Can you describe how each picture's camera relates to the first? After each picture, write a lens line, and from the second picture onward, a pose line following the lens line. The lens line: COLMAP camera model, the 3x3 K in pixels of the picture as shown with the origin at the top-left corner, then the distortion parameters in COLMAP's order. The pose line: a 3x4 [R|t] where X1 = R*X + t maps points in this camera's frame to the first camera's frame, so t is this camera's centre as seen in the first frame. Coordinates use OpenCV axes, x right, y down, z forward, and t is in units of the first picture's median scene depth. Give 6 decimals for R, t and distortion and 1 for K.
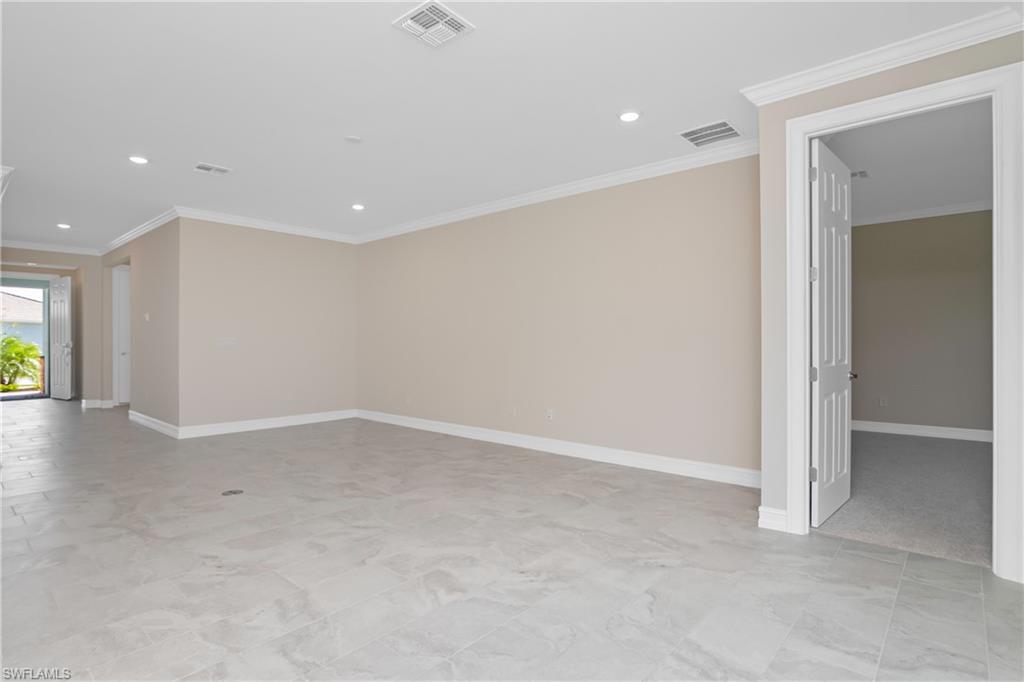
lens RADIAL K [[512.3, 0, 508.6], [0, 512.3, 347.6], [0, 0, 1]] dist [-0.029924, 0.009506]
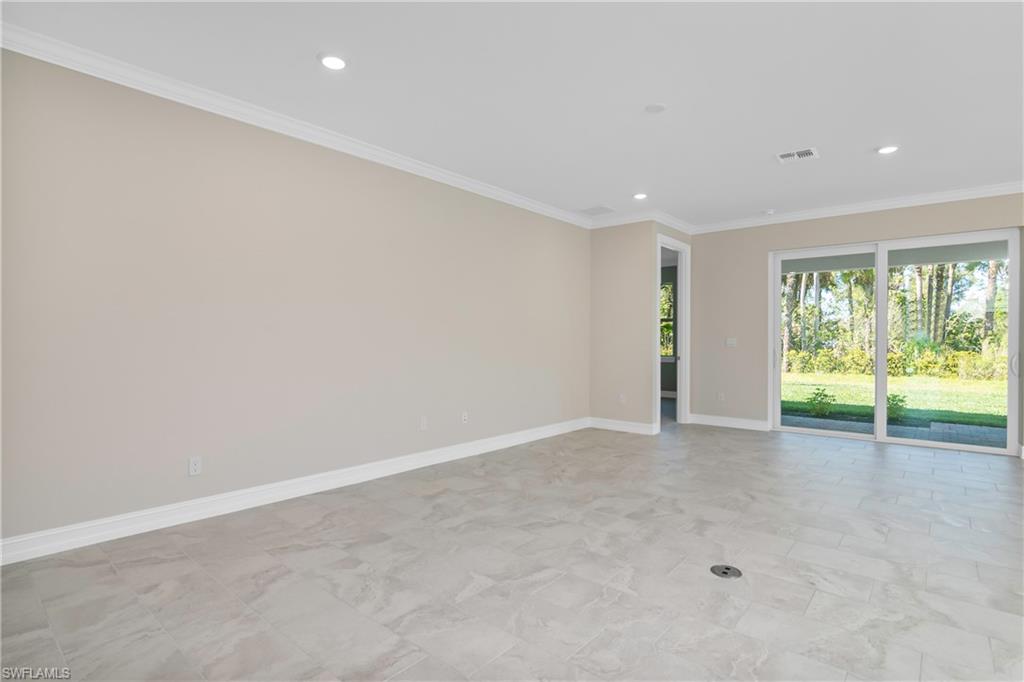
lens RADIAL K [[512.3, 0, 503.9], [0, 512.3, 339.1], [0, 0, 1]] dist [-0.029924, 0.009506]
pose [[-0.004166, 0.000664, 0.999991, -1.441979], [0.007287, 0.999973, -0.000634, -0.022026], [-0.999965, 0.007284, -0.004171, 1.544916]]
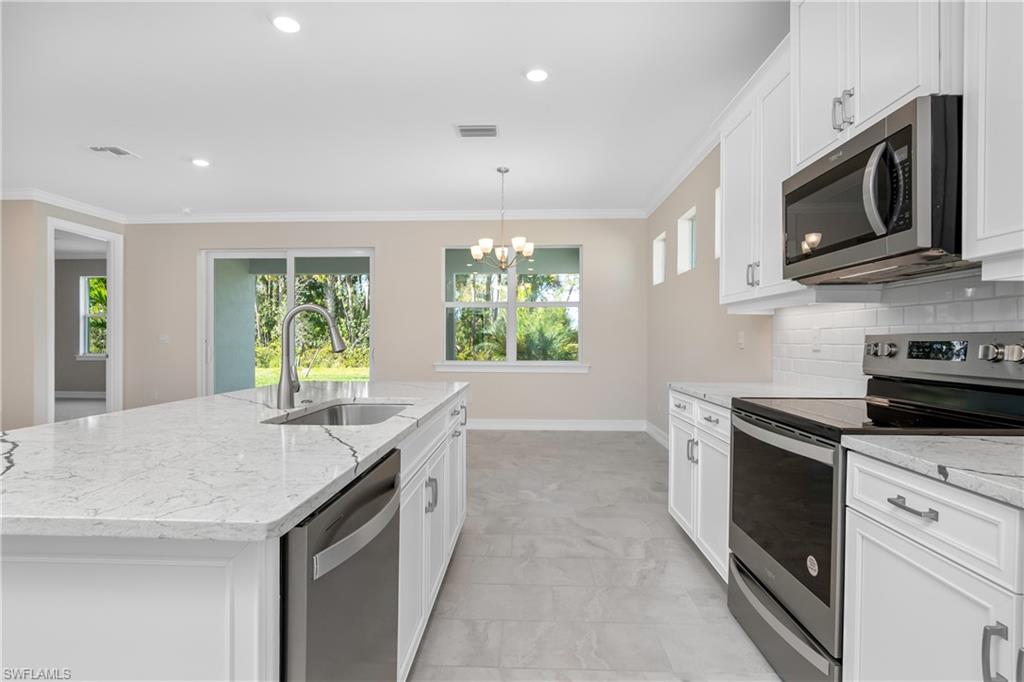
lens RADIAL K [[512.3, 0, 497.8], [0, 512.3, 350.4], [0, 0, 1]] dist [-0.029924, 0.009506]
pose [[-0.617252, -0.018847, 0.786539, -1.804534], [0.007510, 0.999526, 0.029844, -0.004557], [-0.786729, 0.024328, -0.616819, 0.799129]]
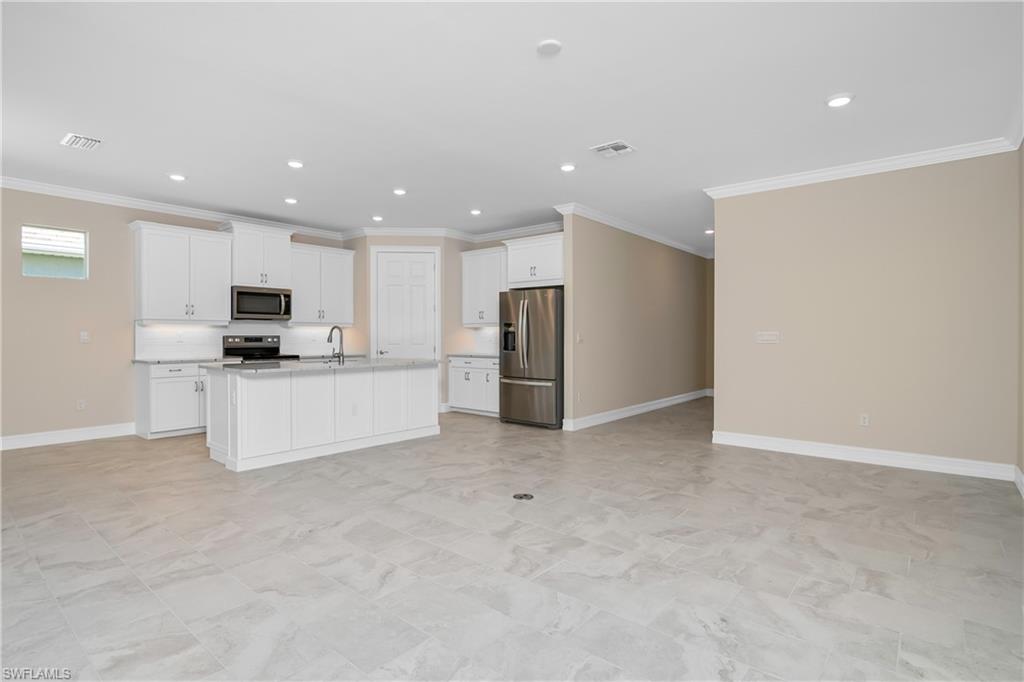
lens RADIAL K [[512.3, 0, 512.1], [0, 512.3, 335.3], [0, 0, 1]] dist [-0.029924, 0.009506]
pose [[0.029962, -0.000727, -0.999551, 0.482616], [-0.012394, 0.999923, -0.001099, -0.014839], [0.999474, 0.012421, 0.029950, 1.134279]]
